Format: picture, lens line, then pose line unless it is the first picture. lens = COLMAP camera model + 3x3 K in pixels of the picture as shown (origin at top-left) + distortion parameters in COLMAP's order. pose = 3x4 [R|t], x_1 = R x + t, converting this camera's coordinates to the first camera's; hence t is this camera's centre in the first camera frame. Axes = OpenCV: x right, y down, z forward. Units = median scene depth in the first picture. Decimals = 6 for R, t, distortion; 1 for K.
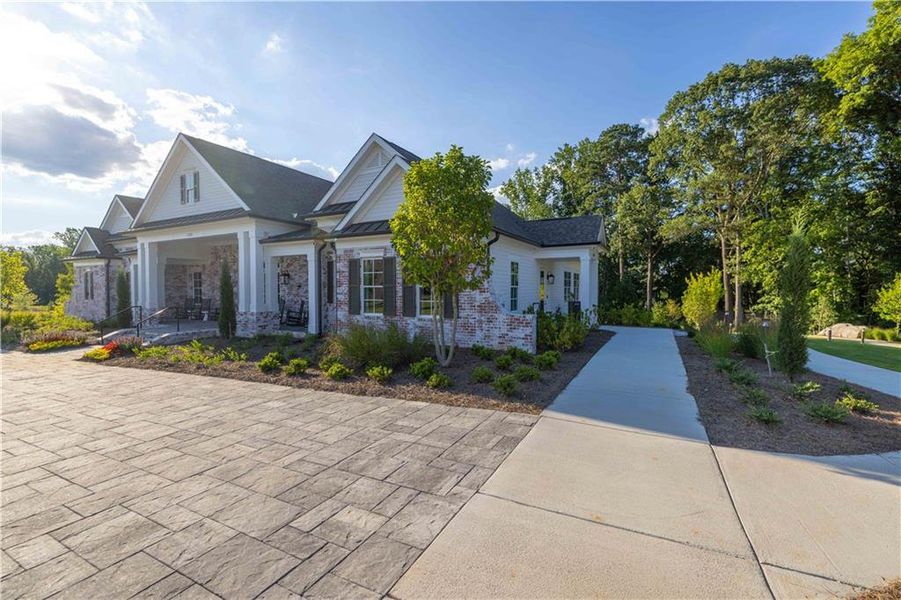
lens RADIAL K [[389.2, 0, 449.5], [0, 389.2, 297.7], [0, 0, 1]] dist [0.002003, -0.000037]
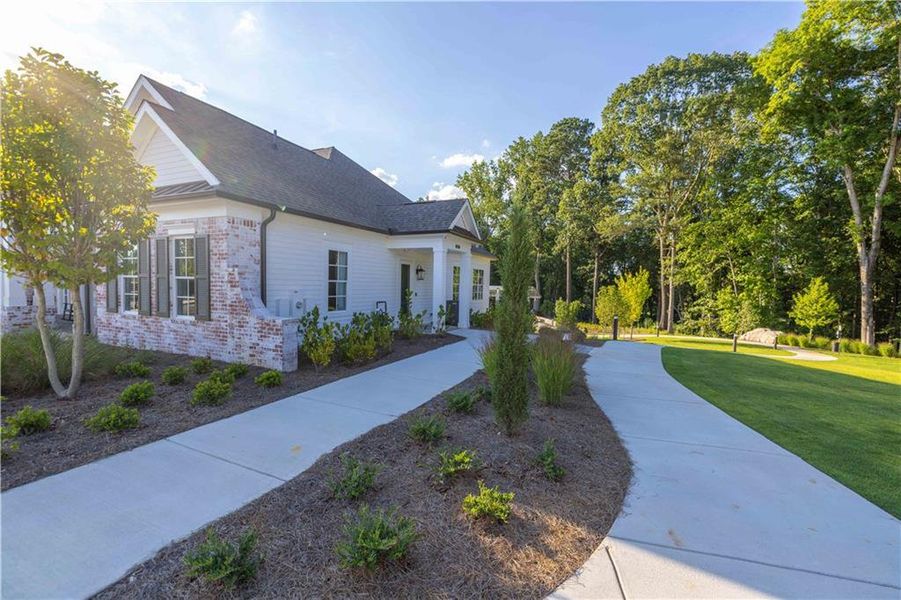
lens RADIAL K [[387.5, 0, 453.6], [0, 387.5, 304.0], [0, 0, 1]] dist [0.000310, 0.000124]
pose [[0.997294, 0.020273, 0.070659, 0.129282], [-0.022225, 0.999390, 0.026946, -0.003109], [-0.070070, -0.028443, 0.997137, 0.065725]]
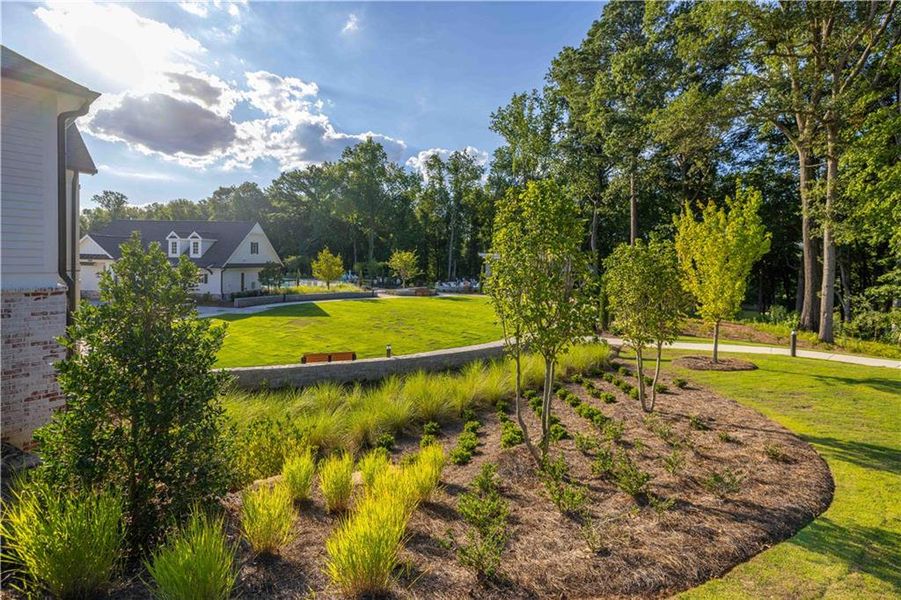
lens RADIAL K [[389.0, 0, 448.9], [0, 389.0, 267.9], [0, 0, 1]] dist [0.001725, 0.000420]
pose [[0.983589, 0.027334, -0.178339, 0.400636], [-0.027694, 0.999616, 0.000473, 0.011375], [0.178284, 0.004474, 0.983969, 0.490804]]
